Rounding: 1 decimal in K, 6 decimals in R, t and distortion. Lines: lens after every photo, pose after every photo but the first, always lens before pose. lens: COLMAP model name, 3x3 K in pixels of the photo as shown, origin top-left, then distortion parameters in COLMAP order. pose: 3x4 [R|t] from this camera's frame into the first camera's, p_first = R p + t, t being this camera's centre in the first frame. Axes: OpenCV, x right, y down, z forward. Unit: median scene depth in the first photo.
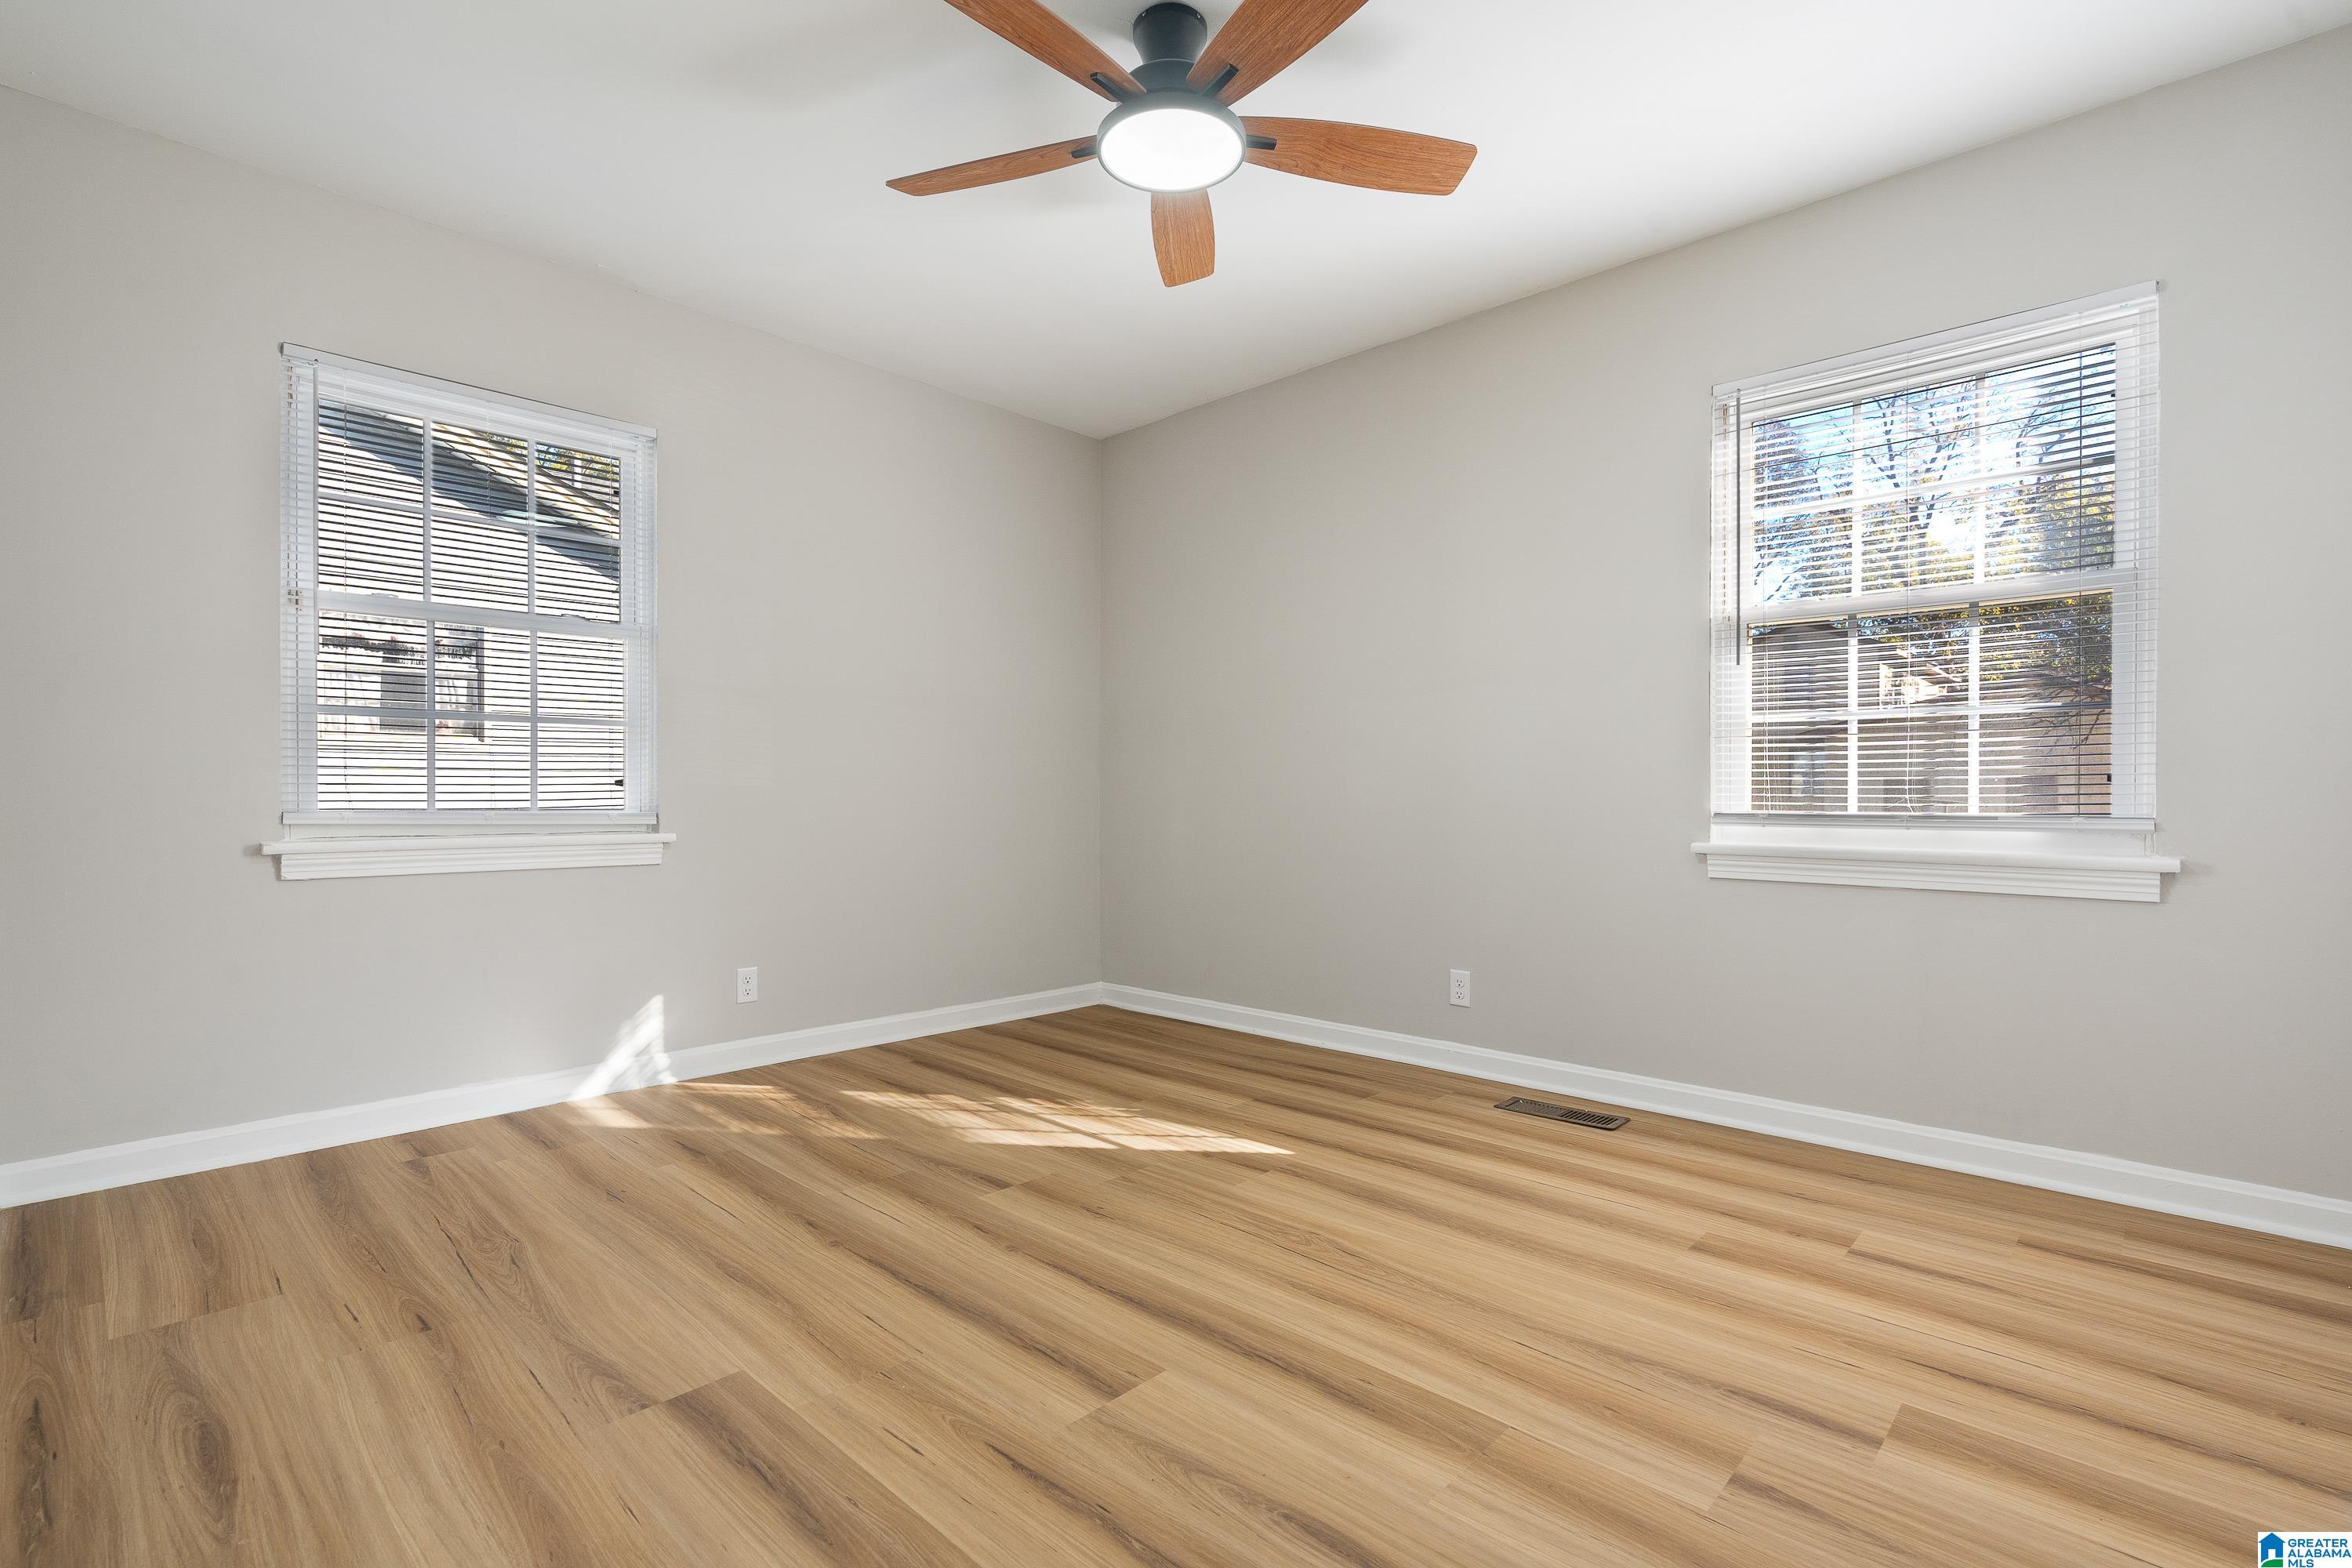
lens RADIAL K [[1069.3, 0, 1176.9], [0, 1069.3, 798.3], [0, 0, 1]] dist [-0.009425, 0.000885]
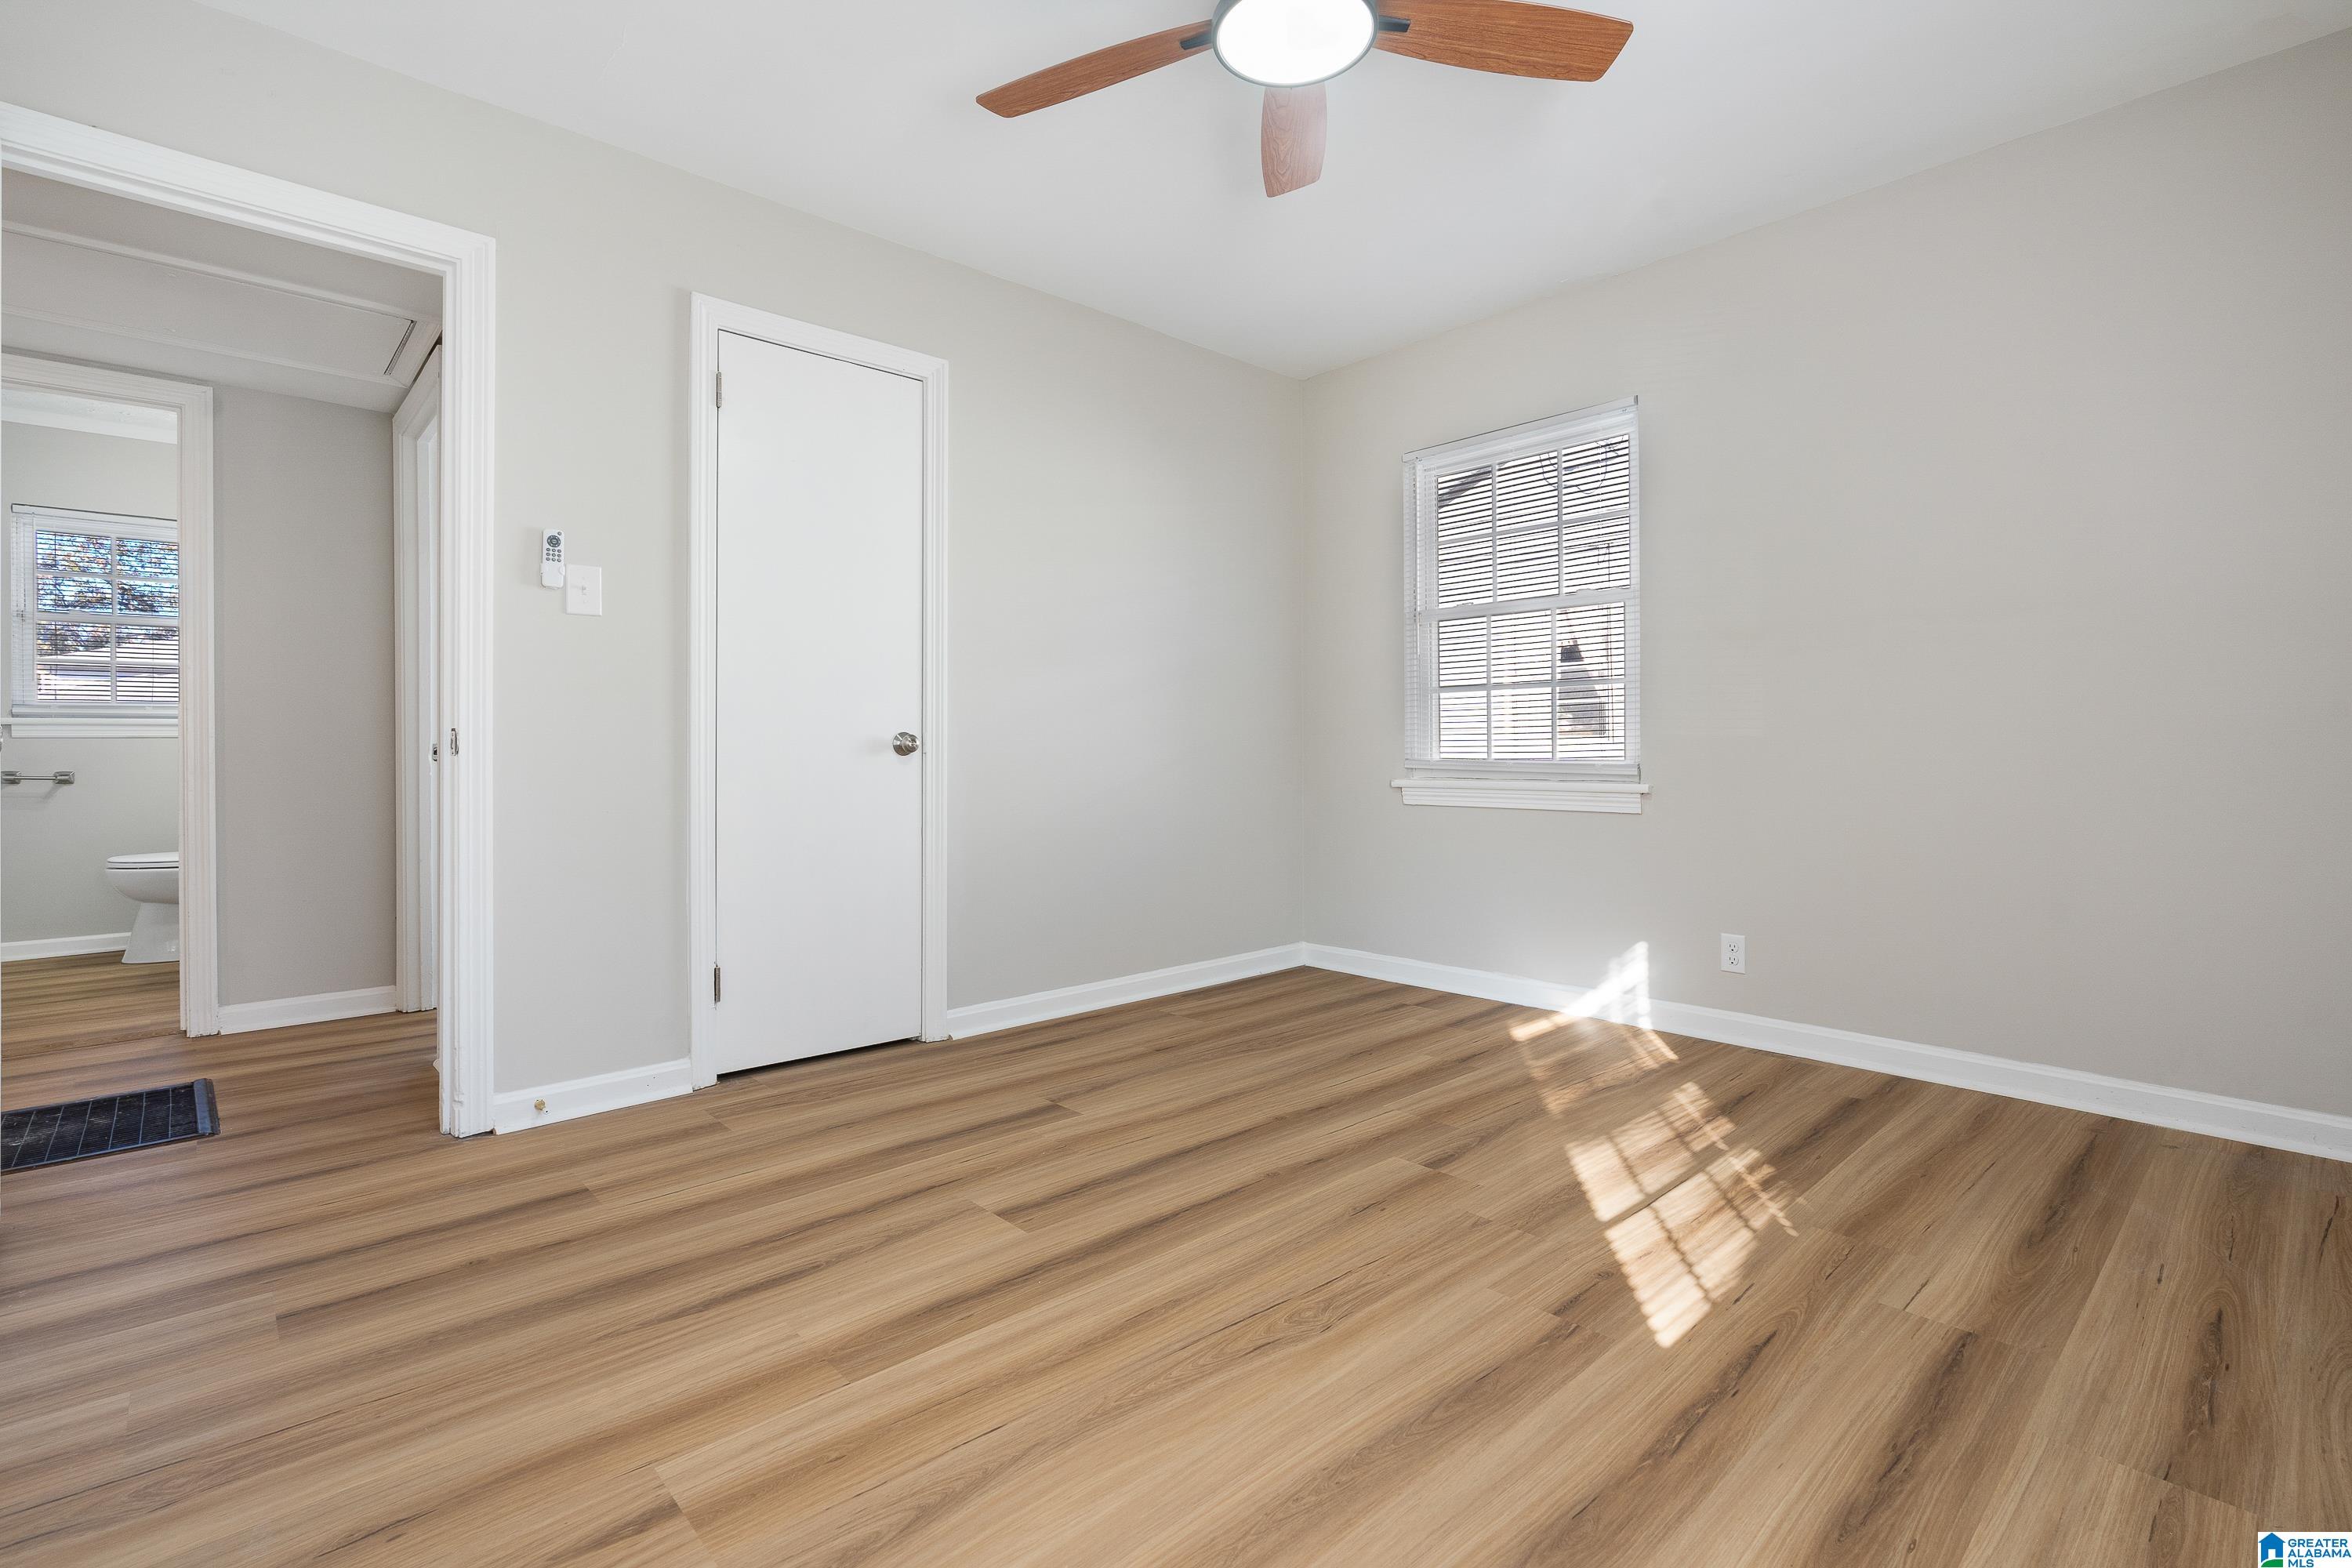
lens RADIAL K [[1069.3, 0, 1150.2], [0, 1069.3, 792.9], [0, 0, 1]] dist [-0.009425, 0.000885]
pose [[-0.077203, 0.036805, -0.996336, 0.682064], [0.002790, 0.999322, 0.036699, 0.004666], [0.997011, 0.000053, -0.077254, 0.735666]]
